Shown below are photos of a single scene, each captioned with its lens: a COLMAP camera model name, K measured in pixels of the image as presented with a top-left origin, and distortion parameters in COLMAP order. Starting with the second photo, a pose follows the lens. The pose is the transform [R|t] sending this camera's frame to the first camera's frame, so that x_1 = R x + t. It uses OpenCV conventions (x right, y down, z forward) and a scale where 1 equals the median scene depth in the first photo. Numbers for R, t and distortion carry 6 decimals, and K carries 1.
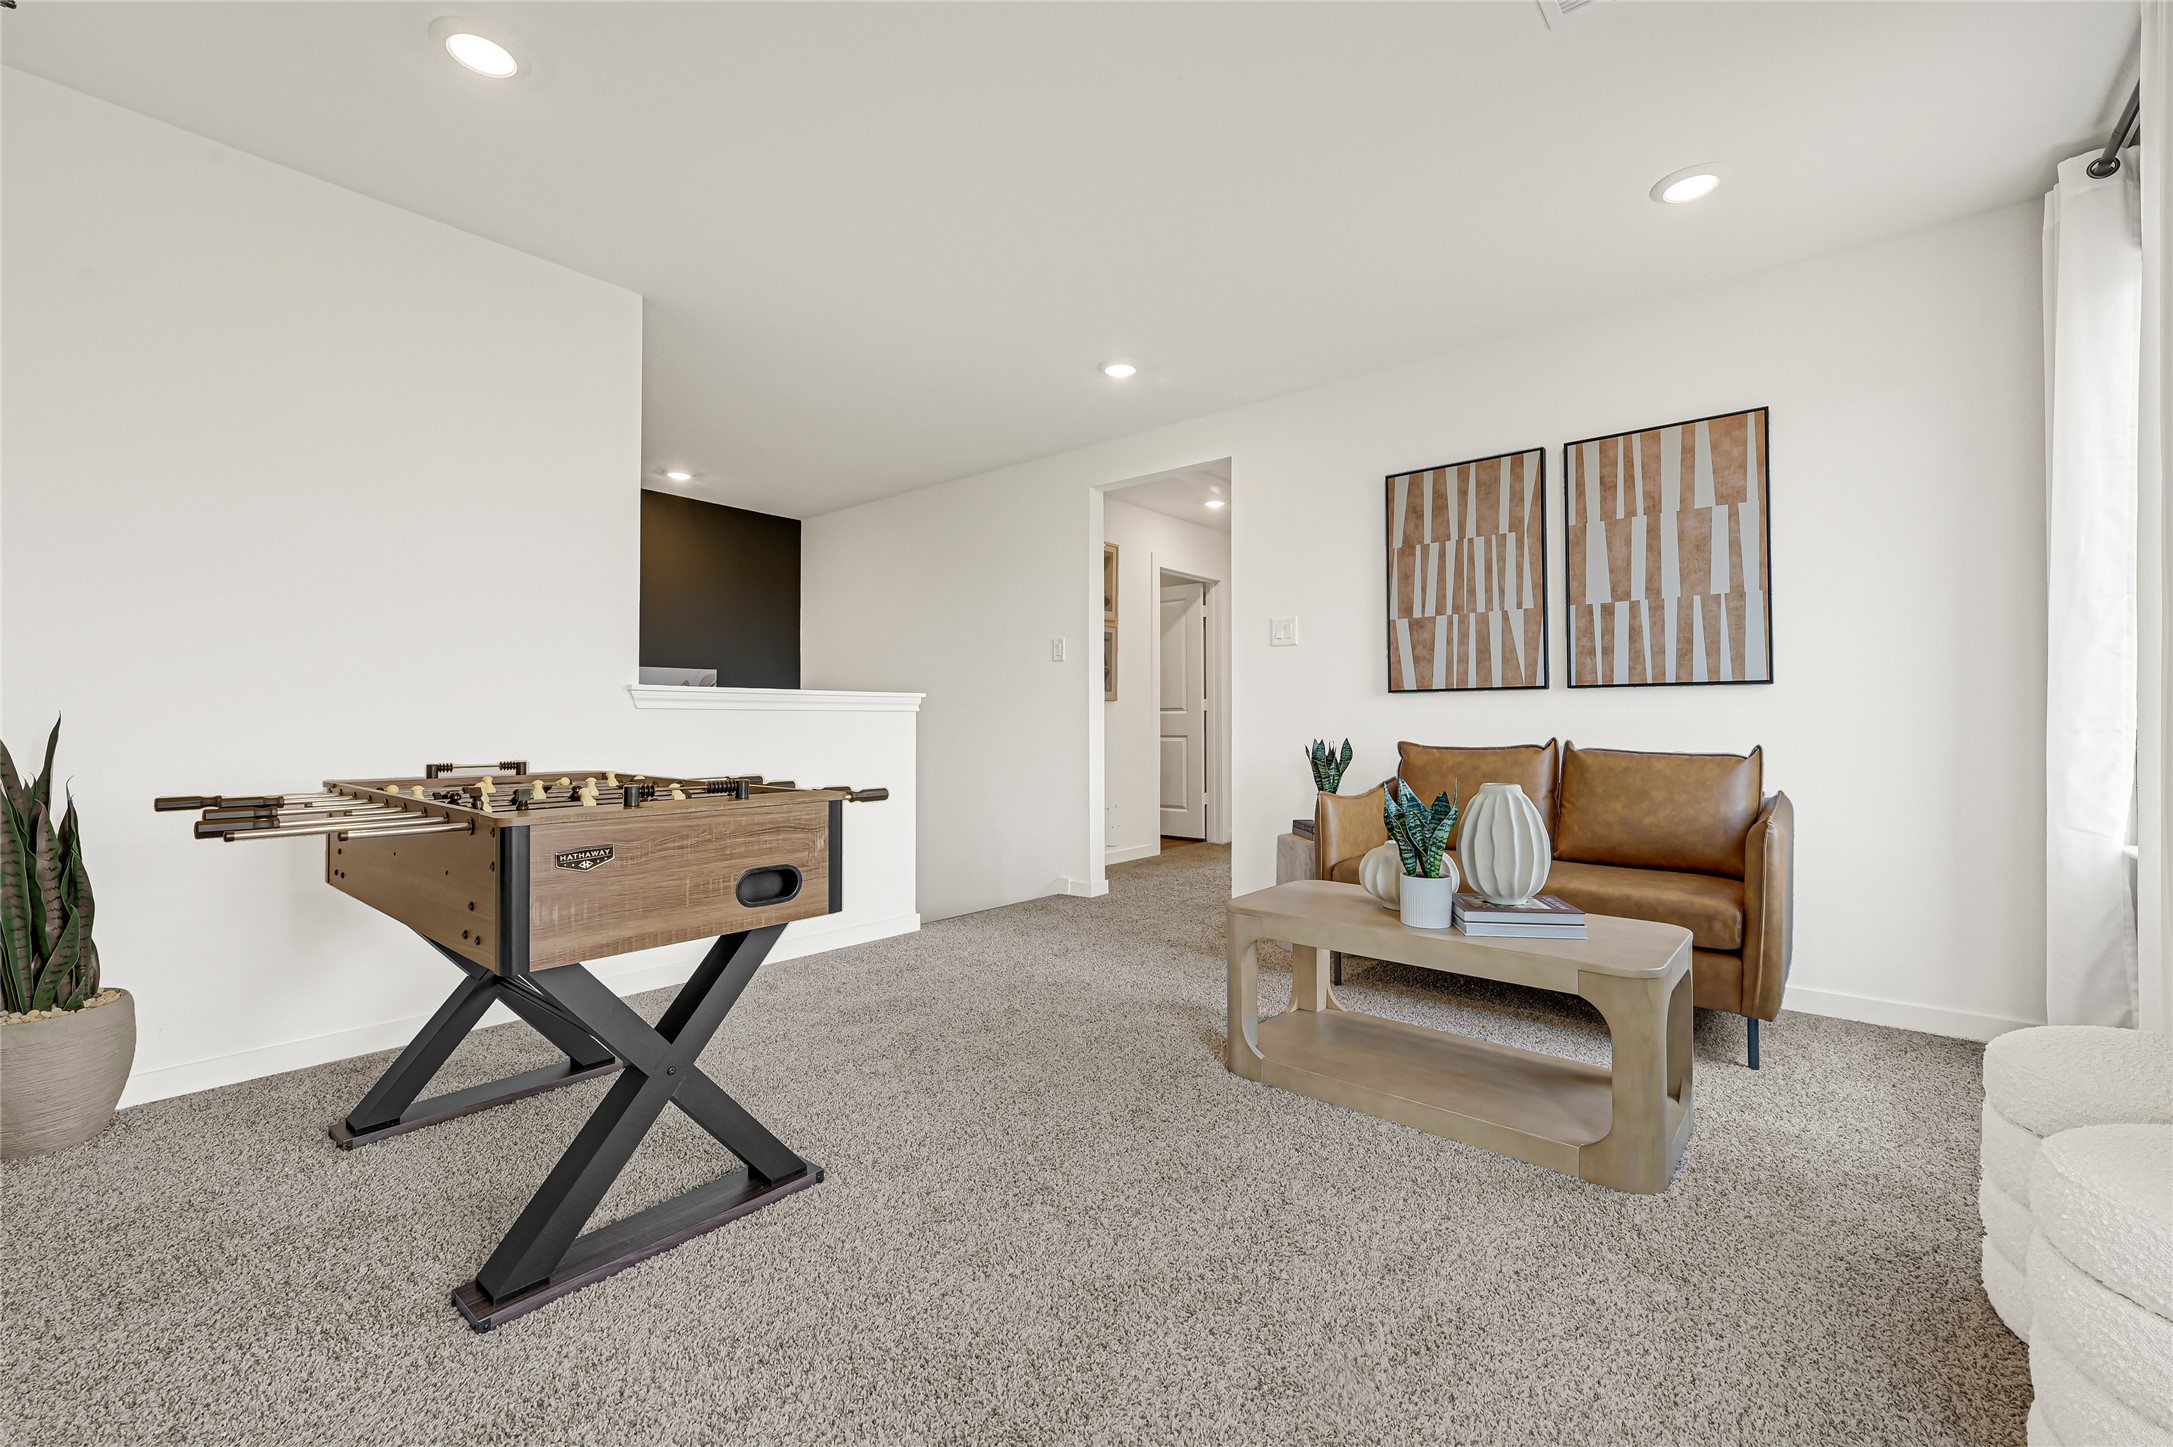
lens RADIAL K [[947.8, 0, 1091.2], [0, 947.8, 728.7], [0, 0, 1]] dist [-0.000123, -0.000274]
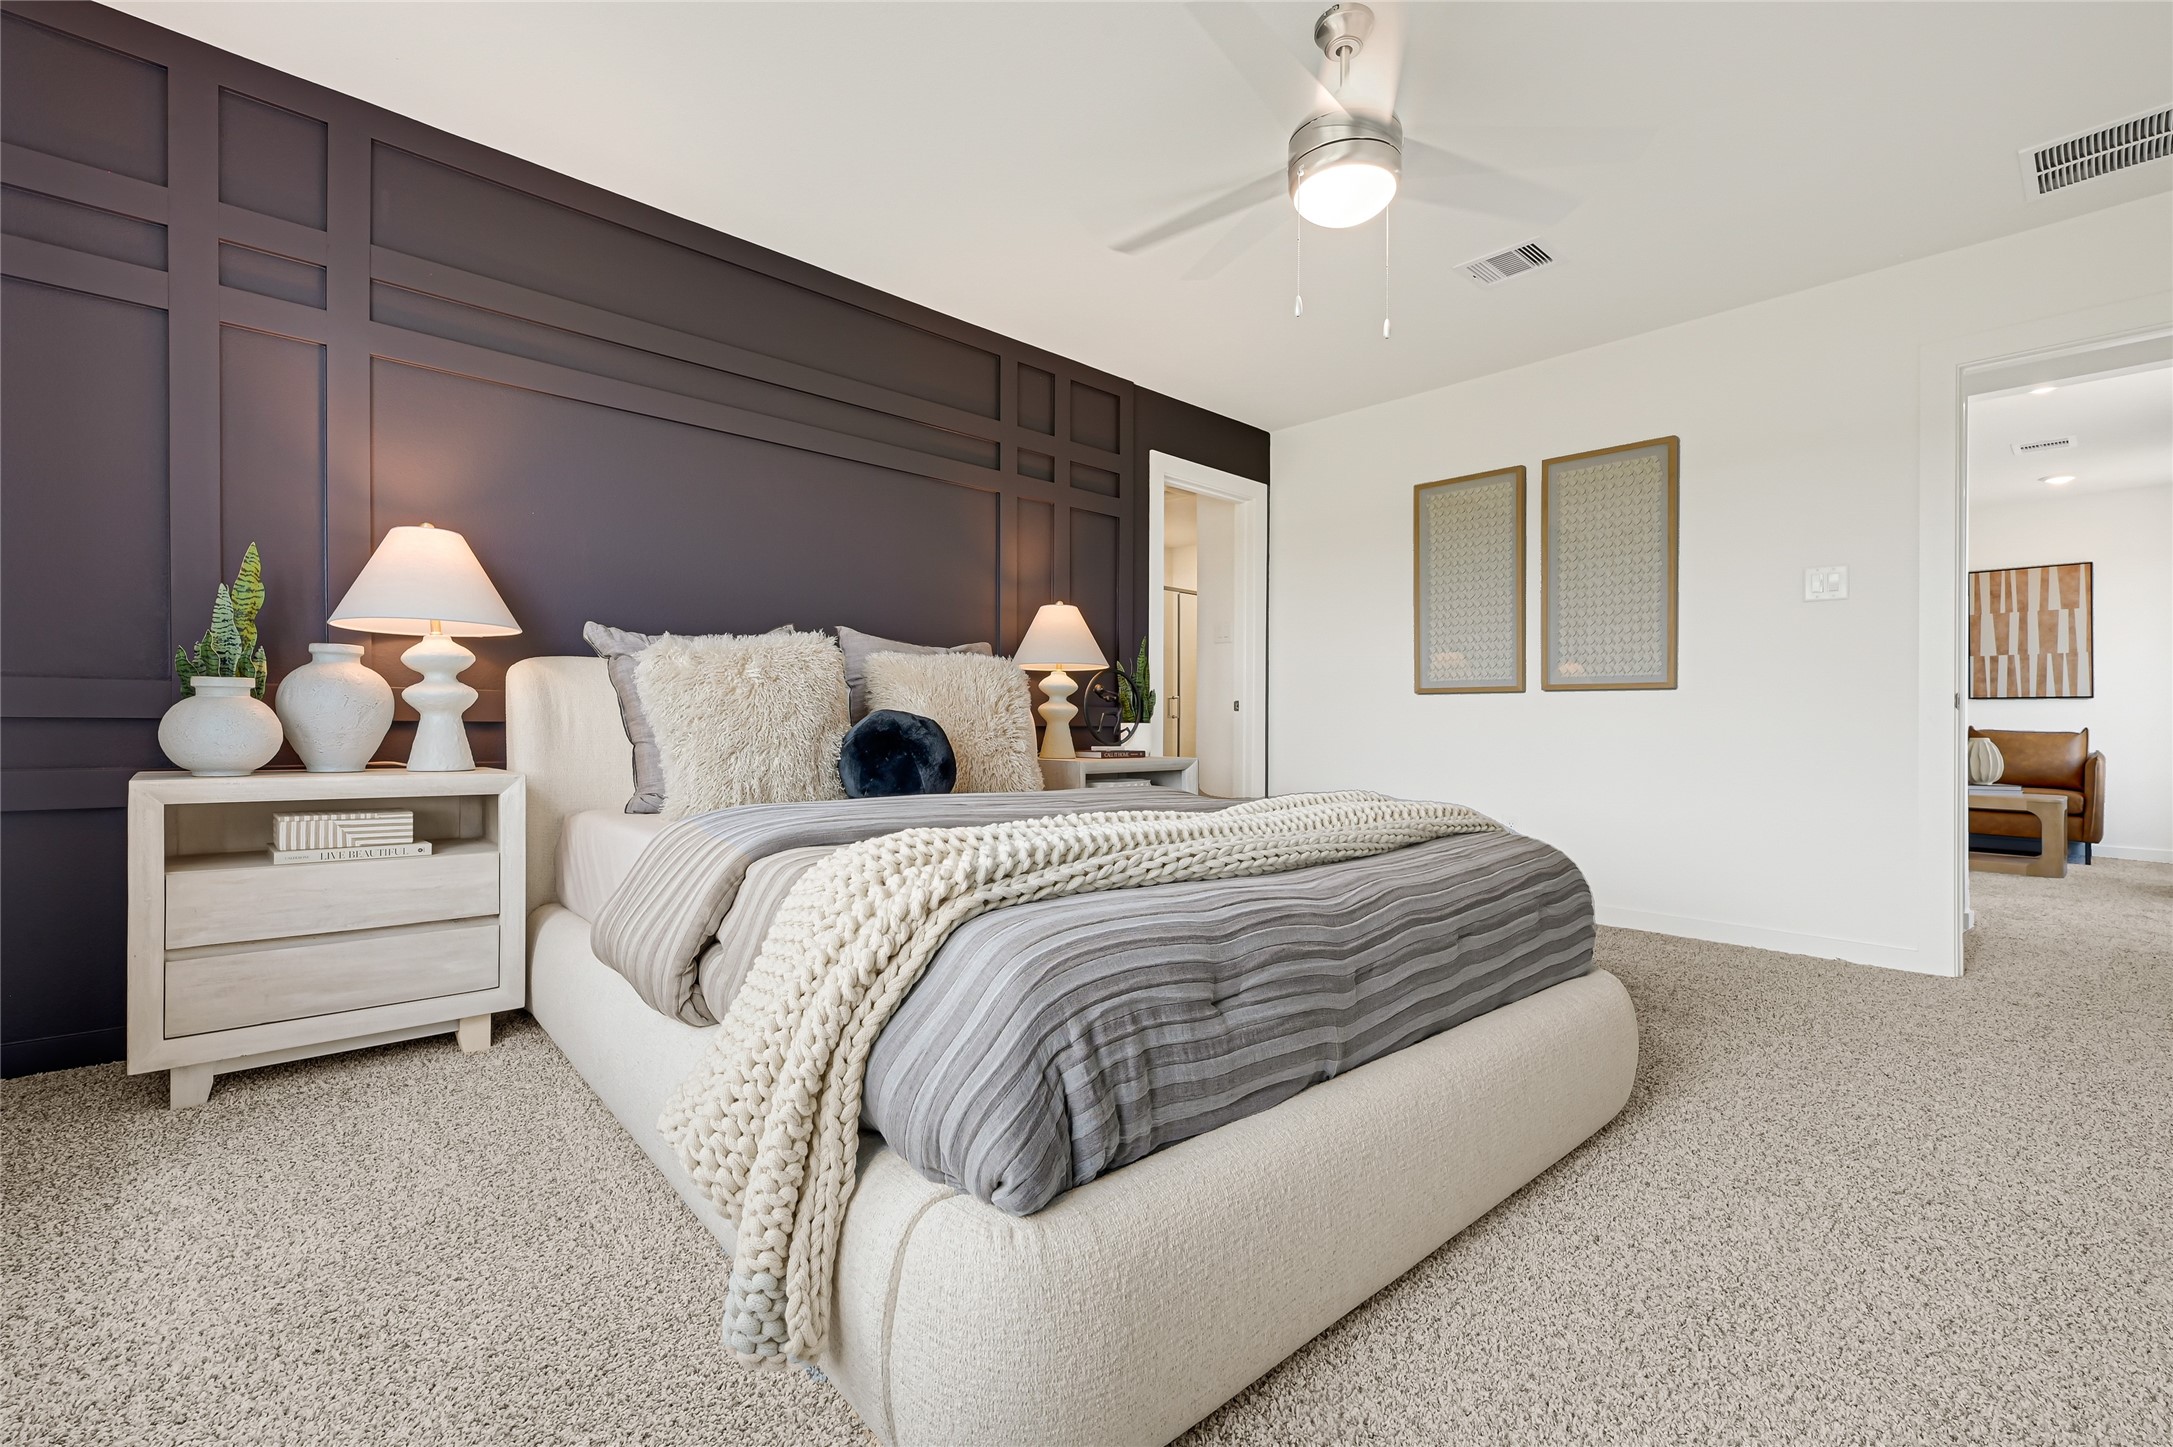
lens RADIAL K [[947.8, 0, 1087.0], [0, 947.8, 725.6], [0, 0, 1]] dist [-0.000123, -0.000274]
pose [[0.987190, 0.004308, -0.159492, -1.049637], [-0.003079, 0.999964, 0.007952, 0.002410], [0.159520, -0.007359, 0.987167, -1.303717]]
